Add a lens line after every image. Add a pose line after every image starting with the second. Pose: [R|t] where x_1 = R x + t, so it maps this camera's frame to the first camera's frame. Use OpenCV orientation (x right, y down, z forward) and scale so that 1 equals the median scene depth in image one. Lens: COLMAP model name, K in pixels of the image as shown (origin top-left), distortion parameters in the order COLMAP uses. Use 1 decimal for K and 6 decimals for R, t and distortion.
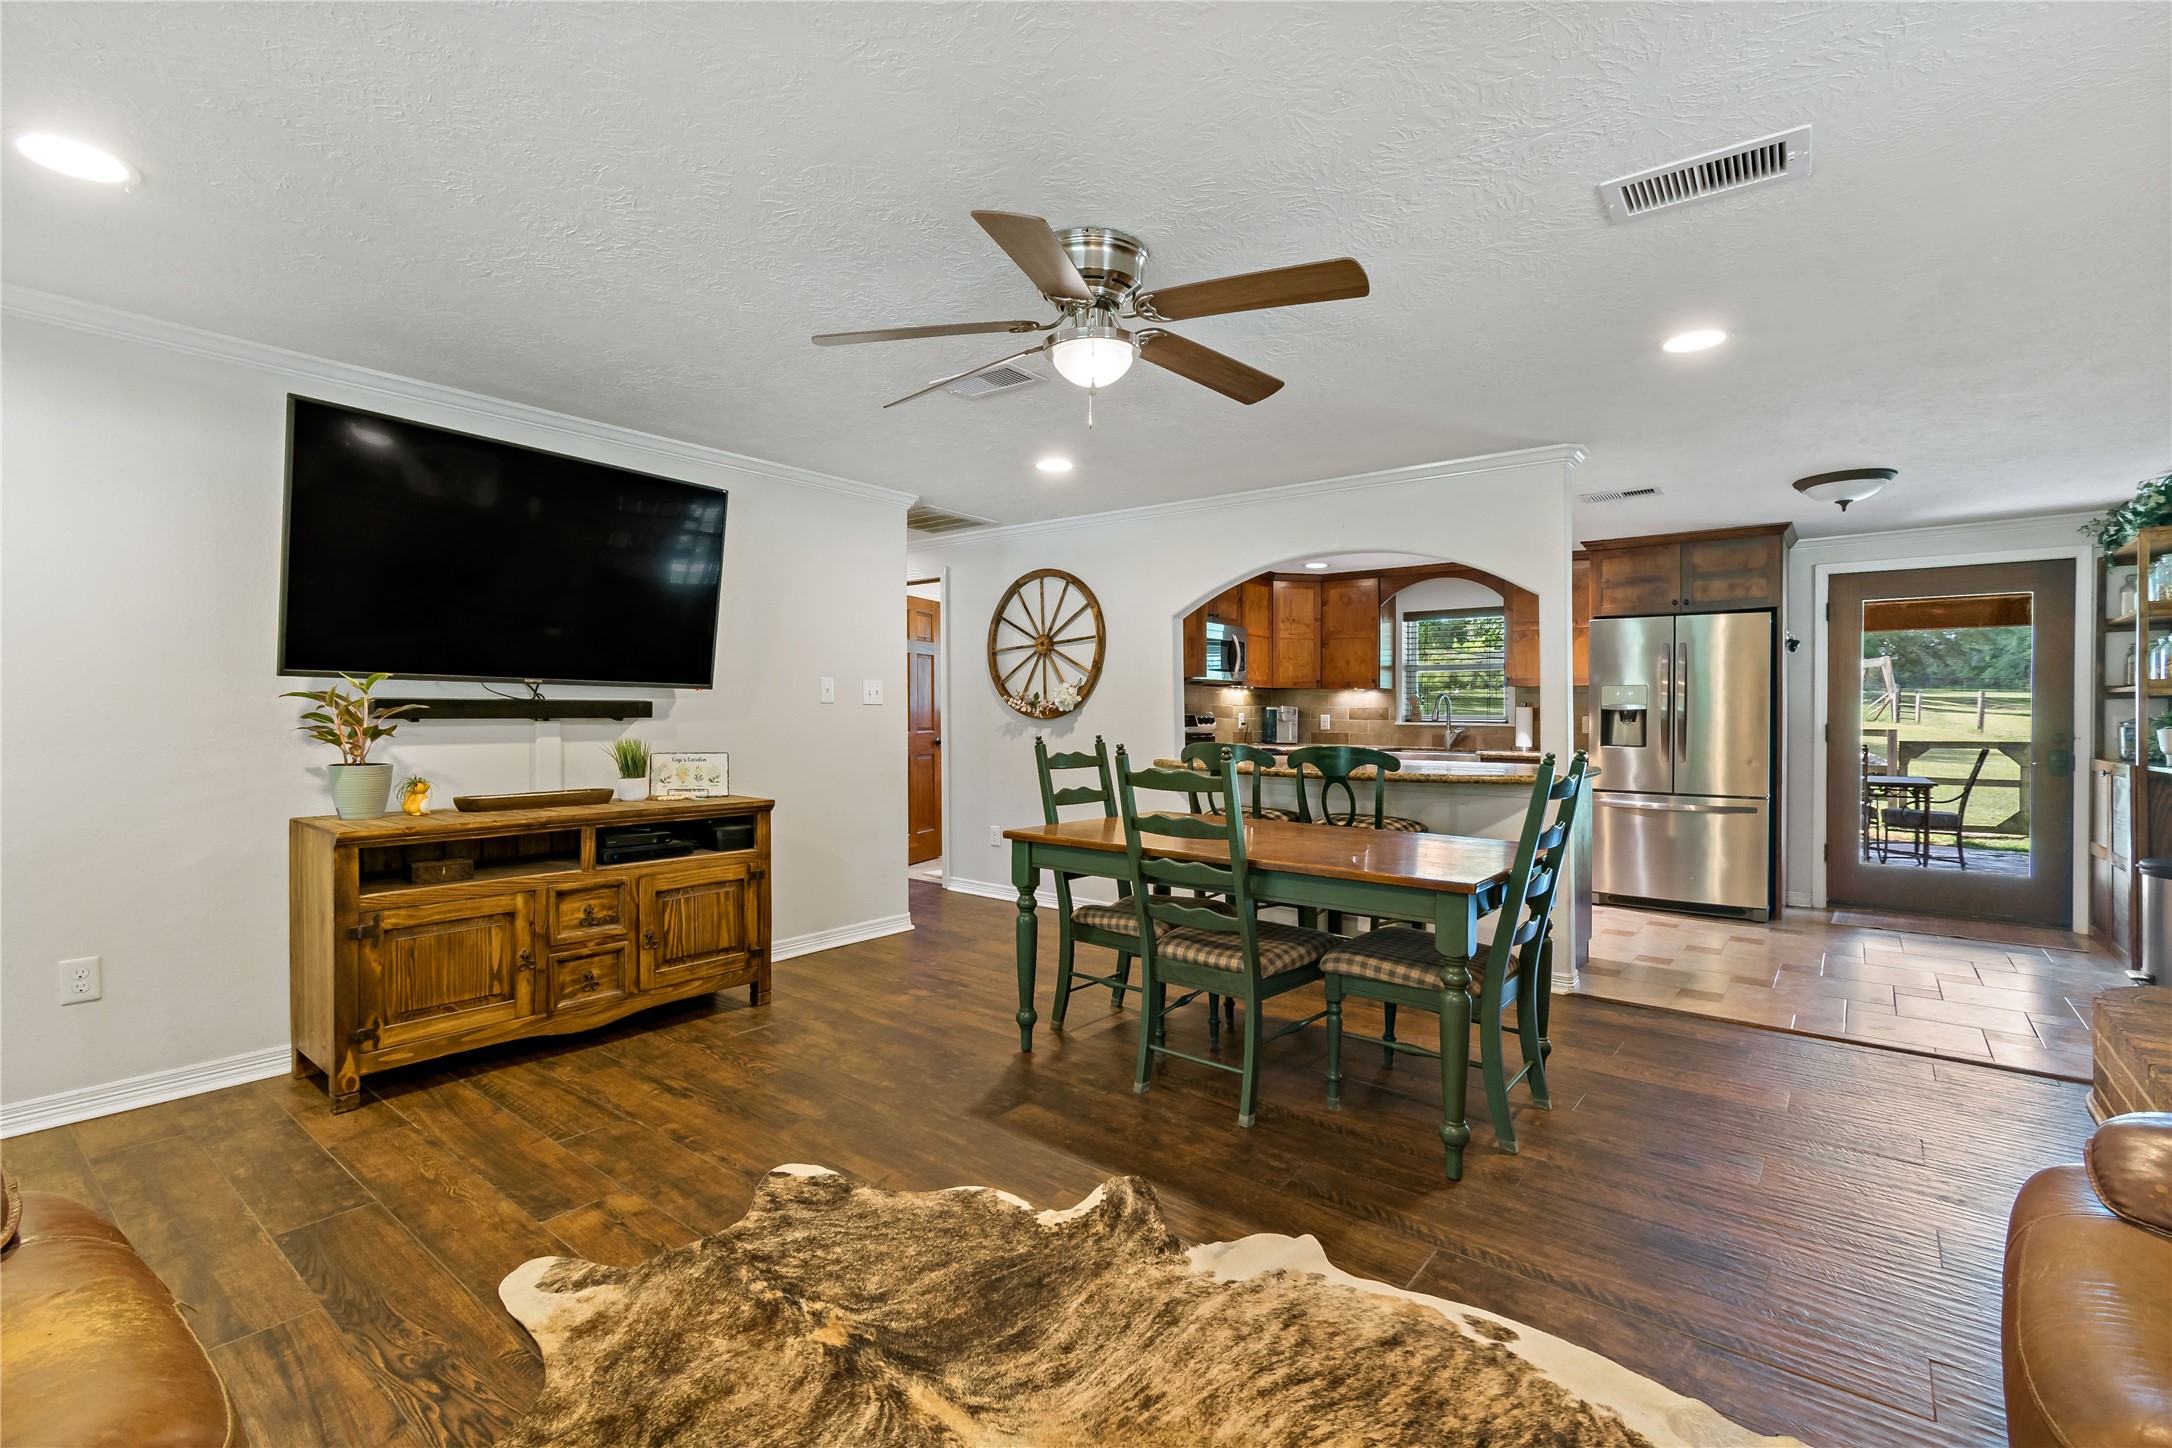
lens RADIAL K [[968.0, 0, 1086.0], [0, 968.0, 724.0], [0, 0, 1]] dist [0.002659, 0.000052]
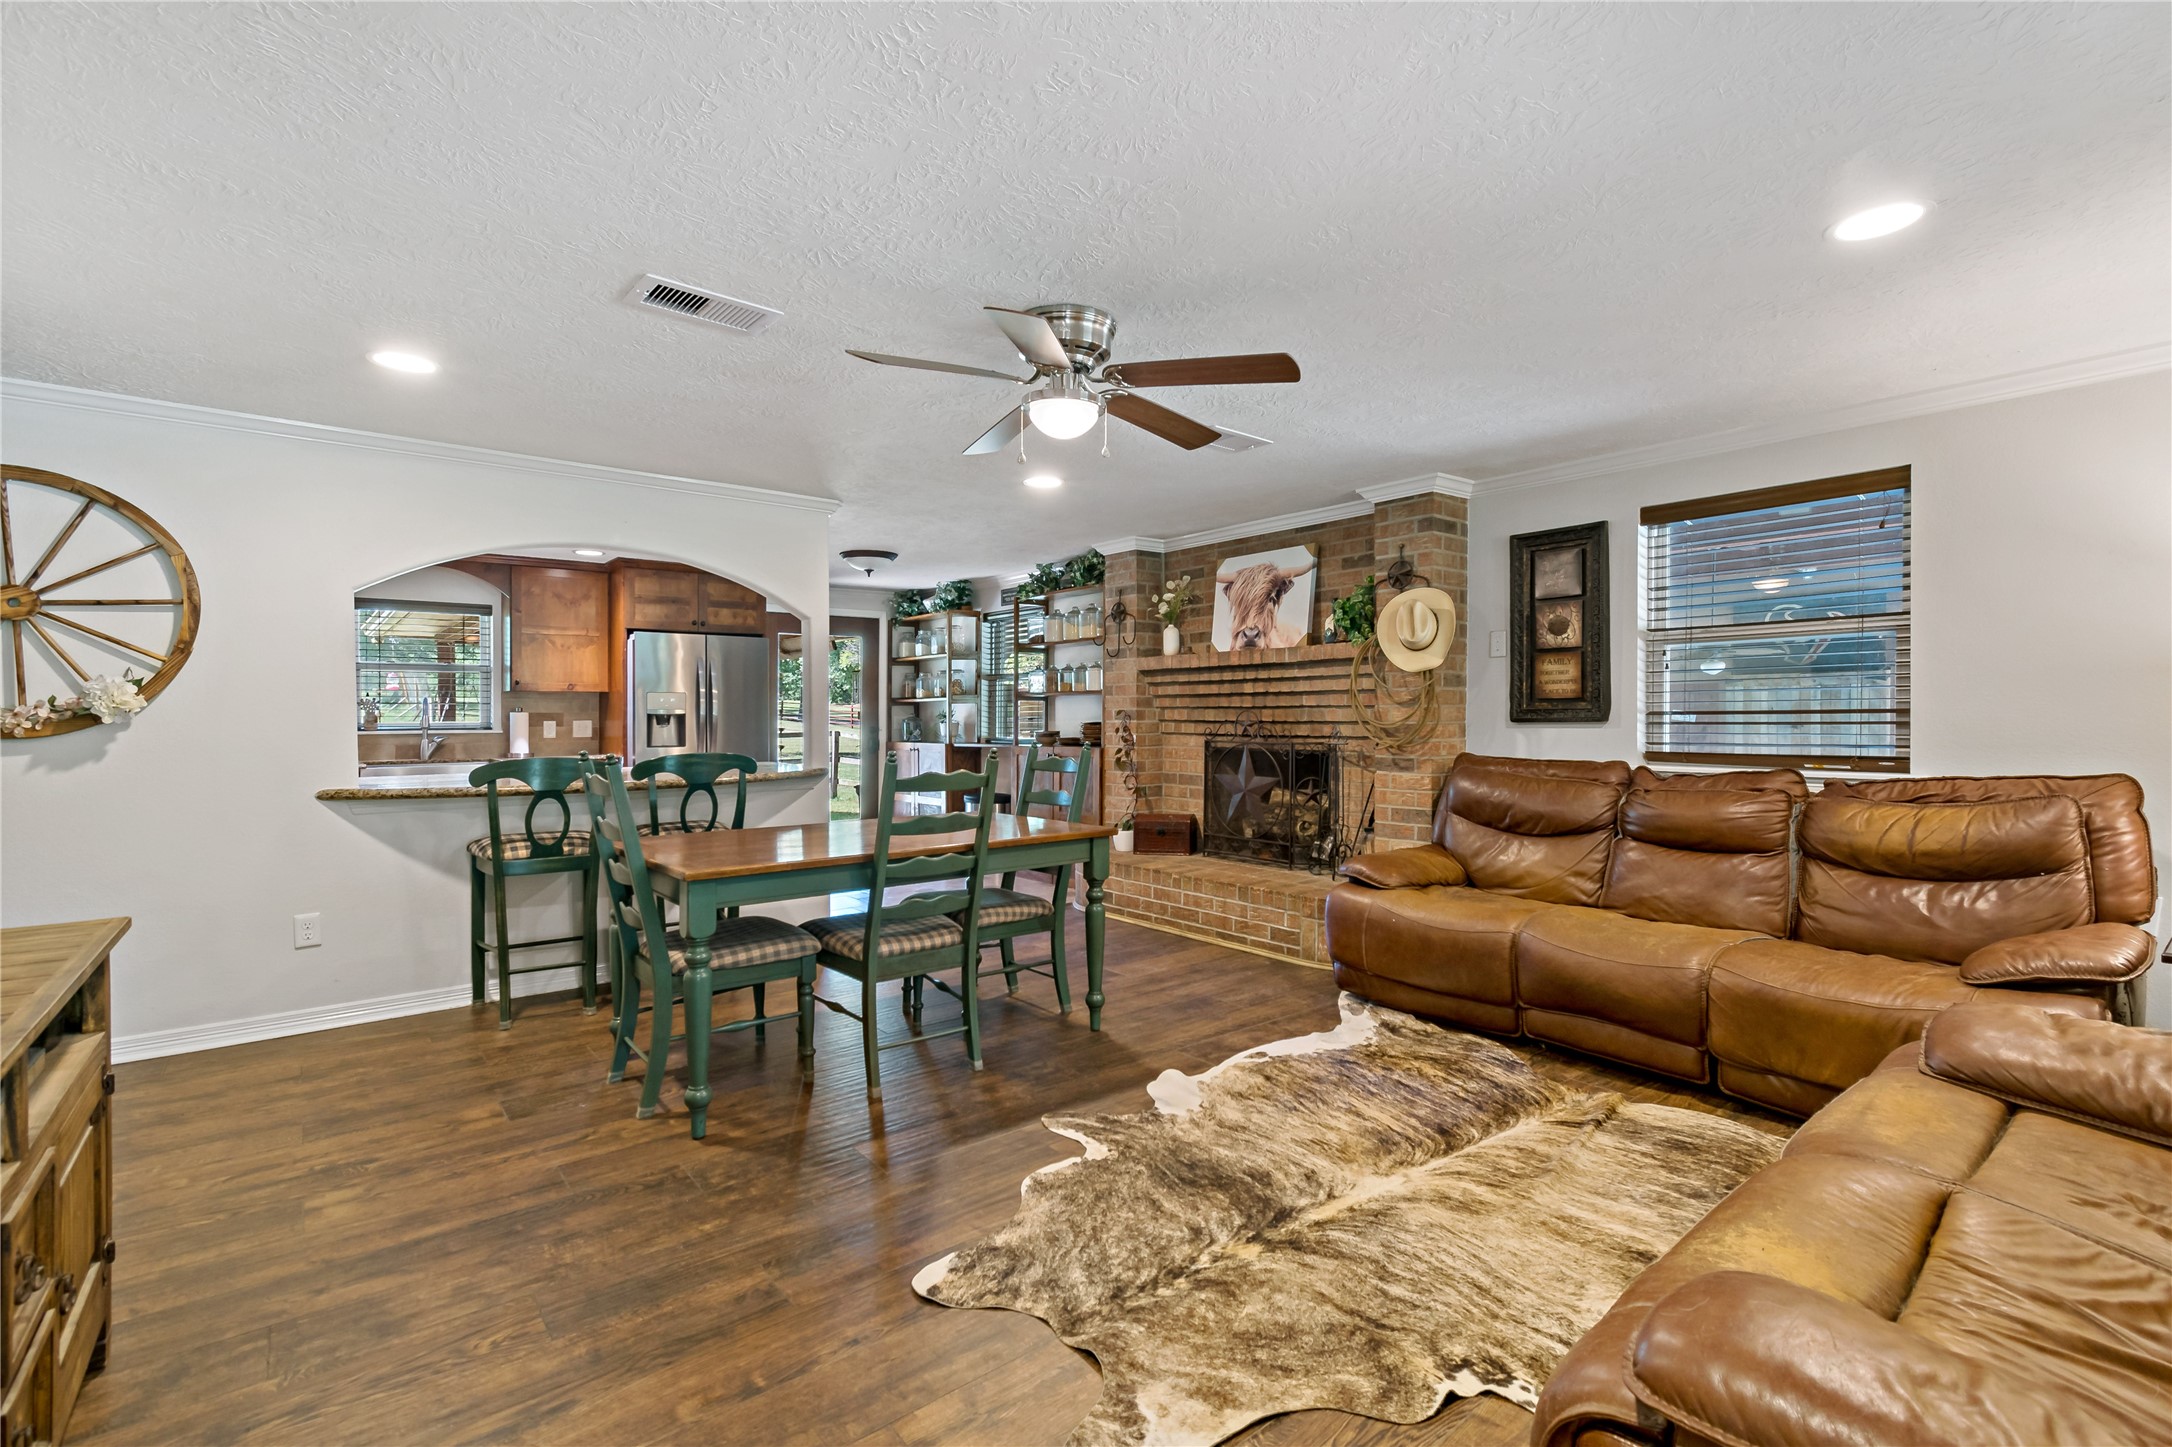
lens RADIAL K [[963.9, 0, 1086.0], [0, 963.9, 723.5], [0, 0, 1]] dist [0.000141, 0.000037]
pose [[0.221206, -0.016094, 0.975094, -1.165440], [0.019930, 0.999730, 0.011980, -0.021265], [-0.975023, 0.016784, 0.221467, 0.748271]]
